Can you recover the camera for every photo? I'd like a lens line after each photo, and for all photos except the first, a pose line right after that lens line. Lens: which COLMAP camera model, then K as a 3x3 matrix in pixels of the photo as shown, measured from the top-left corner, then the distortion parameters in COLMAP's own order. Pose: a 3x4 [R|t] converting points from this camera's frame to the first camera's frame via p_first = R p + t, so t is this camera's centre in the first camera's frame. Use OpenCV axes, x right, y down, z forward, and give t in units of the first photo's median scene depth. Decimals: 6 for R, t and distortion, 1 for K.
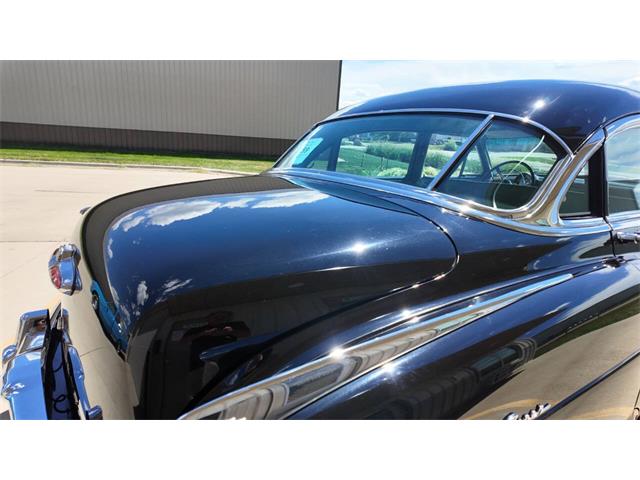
lens RADIAL K [[379.4, 0, 319.3], [0, 379.4, 241.5], [0, 0, 1]] dist [0.046886, -0.041700]
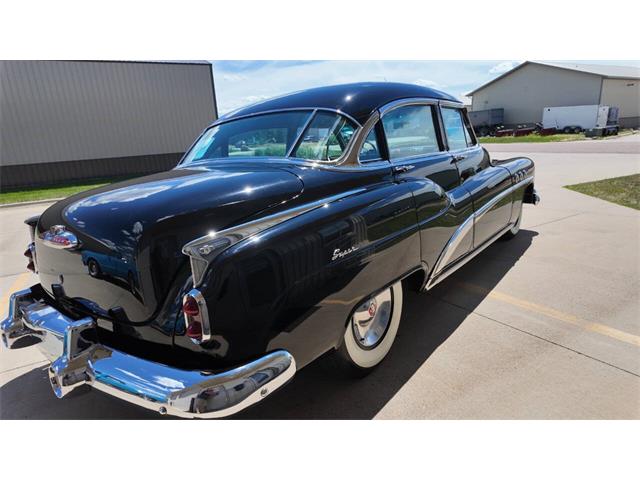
lens RADIAL K [[379.4, 0, 319.3], [0, 379.4, 241.5], [0, 0, 1]] dist [0.046886, -0.041700]
pose [[0.950891, -0.196749, 0.238949, -0.037265], [0.199160, 0.979863, 0.014258, 0.178587], [-0.236942, 0.034031, 0.970928, -0.499574]]
